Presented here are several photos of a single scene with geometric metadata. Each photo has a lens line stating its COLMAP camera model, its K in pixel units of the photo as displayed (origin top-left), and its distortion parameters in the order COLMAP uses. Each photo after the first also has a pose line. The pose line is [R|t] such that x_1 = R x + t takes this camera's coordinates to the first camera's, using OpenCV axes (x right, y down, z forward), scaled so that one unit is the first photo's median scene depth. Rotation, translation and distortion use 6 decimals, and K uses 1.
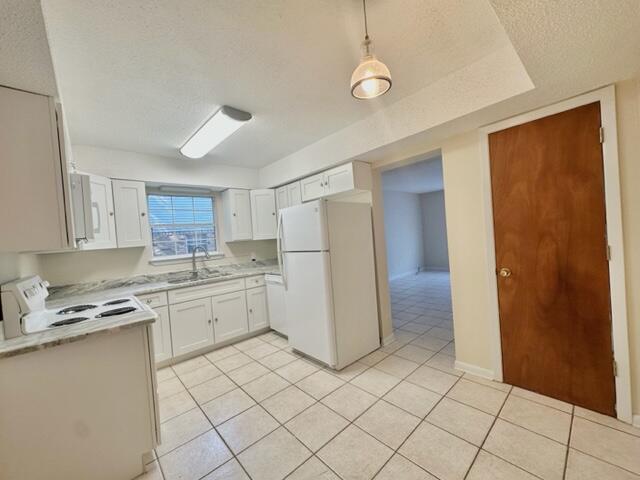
lens RADIAL K [[255.8, 0, 321.0], [0, 255.8, 240.2], [0, 0, 1]] dist [0.001858, 0.000163]
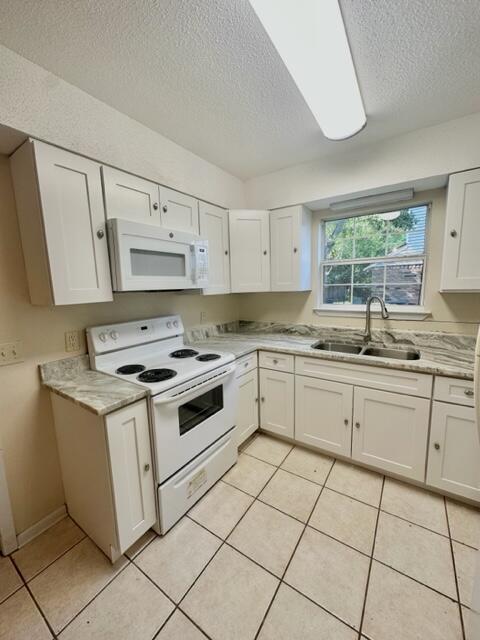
lens RADIAL K [[255.8, 0, 241.7], [0, 255.8, 320.3], [0, 0, 1]] dist [0.001858, 0.000163]
pose [[0.240951, 0.203275, -0.949011, 0.039178], [-0.003319, 0.977987, 0.208639, -0.047880], [0.970532, -0.047122, 0.236322, 0.567749]]
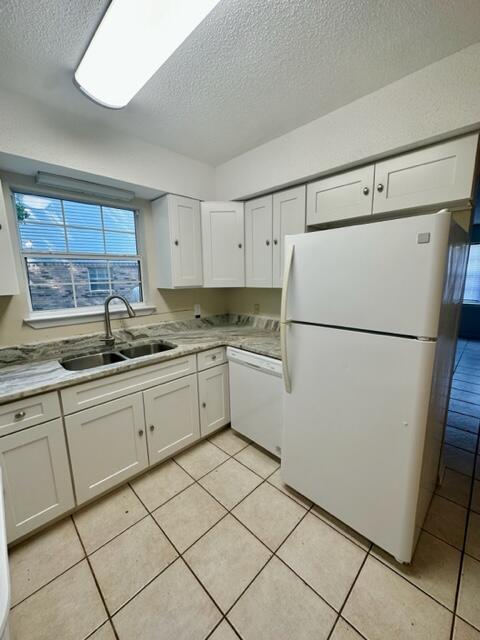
lens RADIAL K [[255.8, 0, 240.6], [0, 255.8, 320.2], [0, 0, 1]] dist [0.001858, 0.000163]
pose [[0.997269, 0.048973, 0.055288, -0.236786], [-0.057018, 0.986294, 0.154835, -0.027129], [-0.046947, -0.157564, 0.986392, 0.430116]]
